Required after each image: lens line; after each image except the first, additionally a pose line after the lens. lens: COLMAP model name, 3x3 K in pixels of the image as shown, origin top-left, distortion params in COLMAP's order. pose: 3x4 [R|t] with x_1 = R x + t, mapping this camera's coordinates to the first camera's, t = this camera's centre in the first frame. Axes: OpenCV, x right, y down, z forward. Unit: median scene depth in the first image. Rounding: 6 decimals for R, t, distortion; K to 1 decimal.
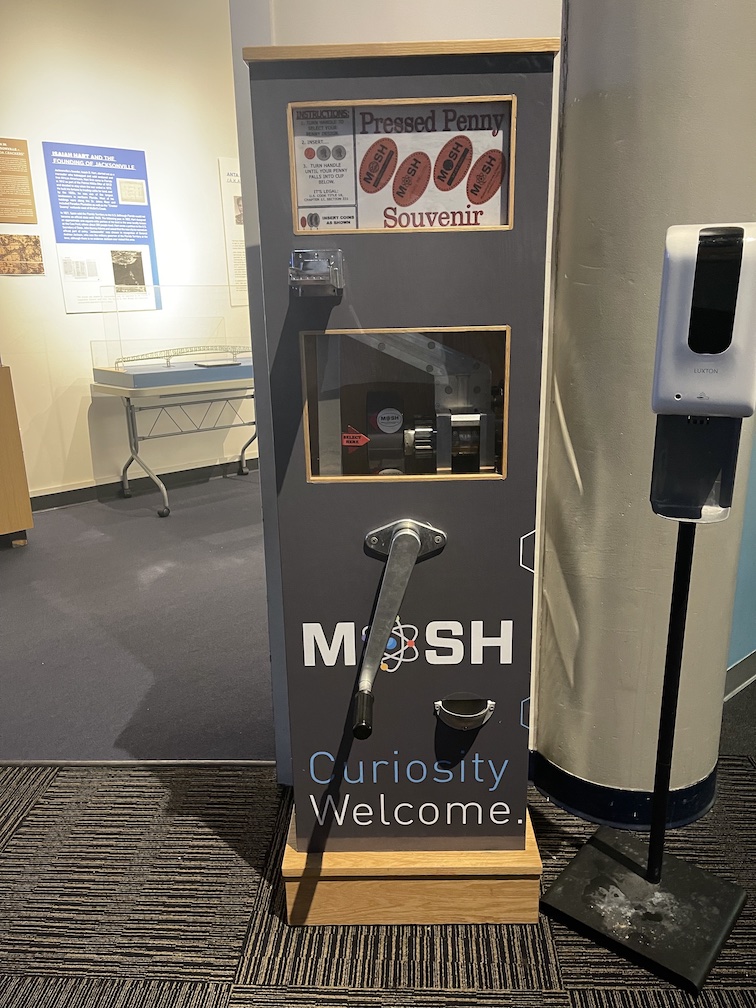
lens RADIAL K [[770.5, 0, 382.1], [0, 770.5, 501.2], [0, 0, 1]] dist [0.001105, -0.003599]
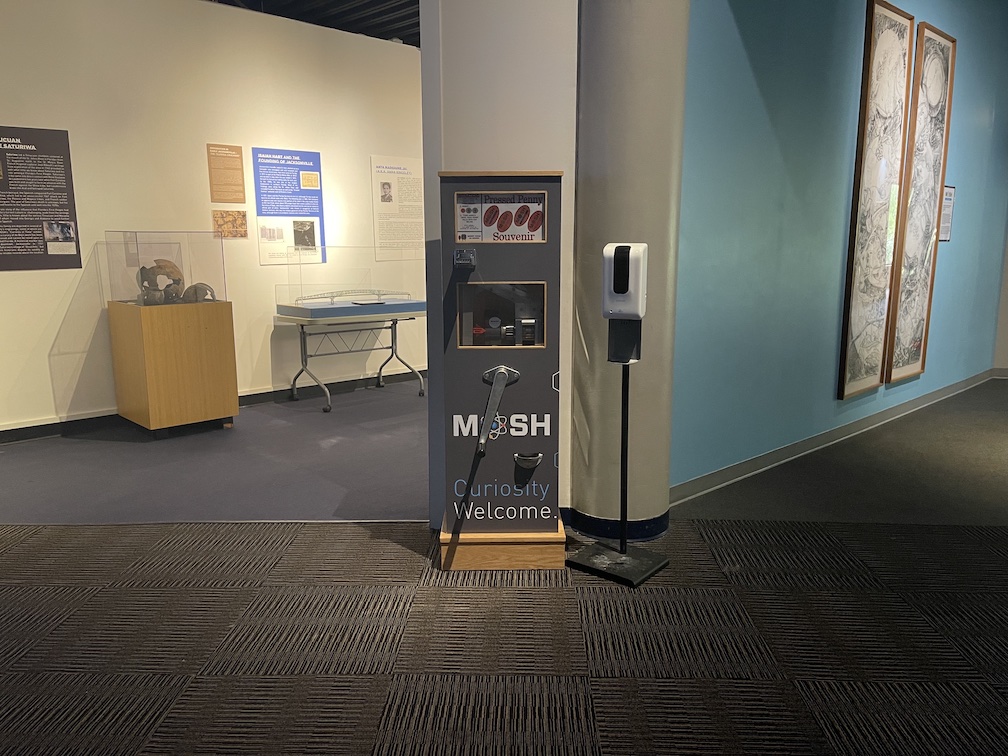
lens RADIAL K [[770.5, 0, 502.6], [0, 770.5, 379.7], [0, 0, 1]] dist [0.001105, -0.003599]
pose [[0.999599, 0.011621, 0.025827, -0.020418], [-0.009301, 0.996060, -0.088193, 0.230535], [-0.026750, 0.087917, 0.995769, -1.081806]]
